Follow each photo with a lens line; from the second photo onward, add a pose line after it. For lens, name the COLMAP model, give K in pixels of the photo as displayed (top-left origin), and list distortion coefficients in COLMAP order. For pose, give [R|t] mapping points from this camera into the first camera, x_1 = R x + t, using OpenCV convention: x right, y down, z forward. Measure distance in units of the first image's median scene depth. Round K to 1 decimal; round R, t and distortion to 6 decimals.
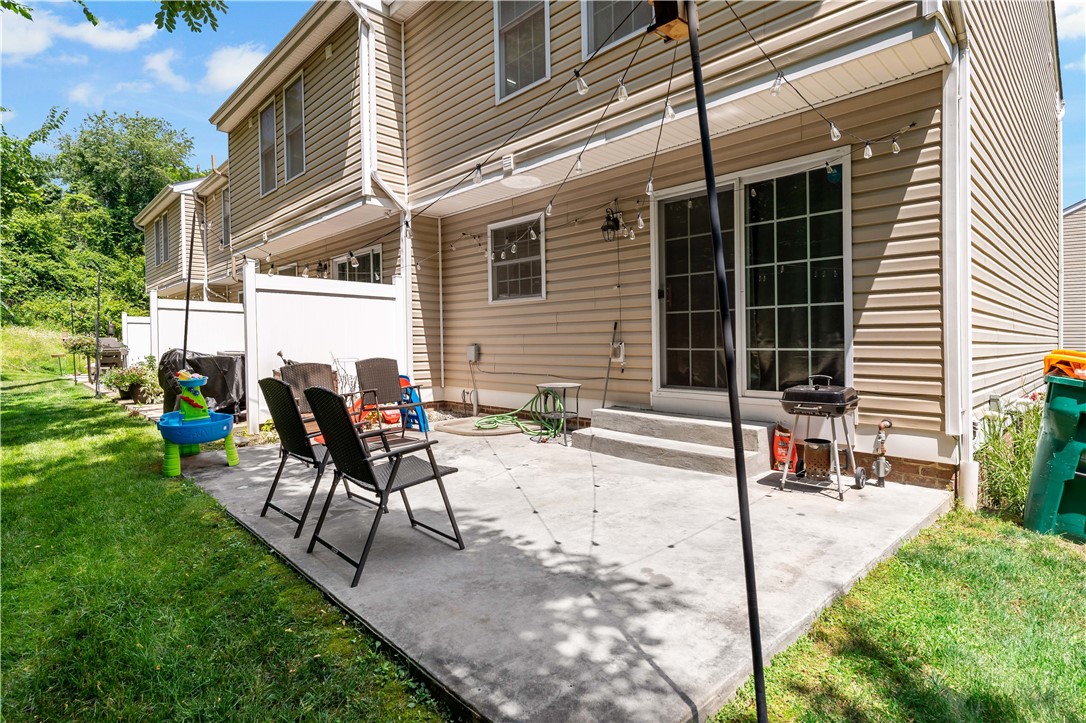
lens RADIAL K [[557.0, 0, 553.6], [0, 557.0, 343.6], [0, 0, 1]] dist [-0.005518, 0.001319]
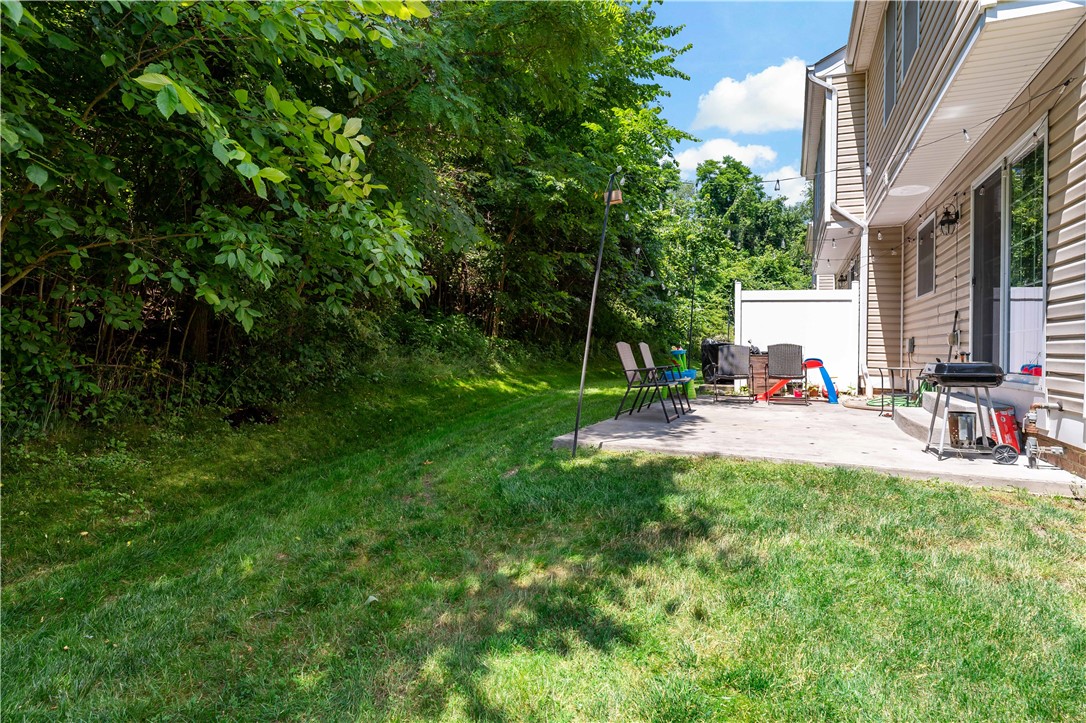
lens RADIAL K [[557.0, 0, 549.0], [0, 557.0, 353.2], [0, 0, 1]] dist [-0.005518, 0.001319]
pose [[0.365782, 0.024518, -0.930378, 1.107470], [-0.027369, 0.999504, 0.015579, 0.062183], [0.930298, 0.019765, 0.366272, -0.124075]]
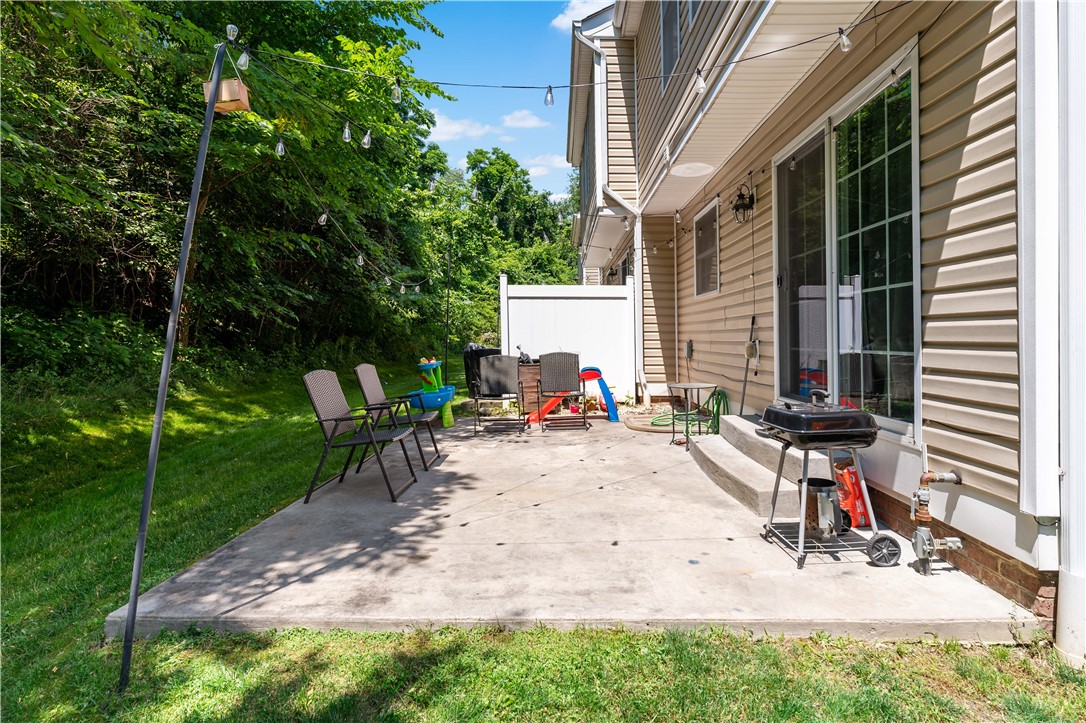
lens RADIAL K [[557.0, 0, 552.4], [0, 557.0, 347.4], [0, 0, 1]] dist [-0.005518, 0.001319]
pose [[0.698795, 0.015409, -0.715156, 0.700021], [-0.002956, 0.999822, 0.018653, -0.008239], [0.715316, -0.010920, 0.698716, 0.251135]]
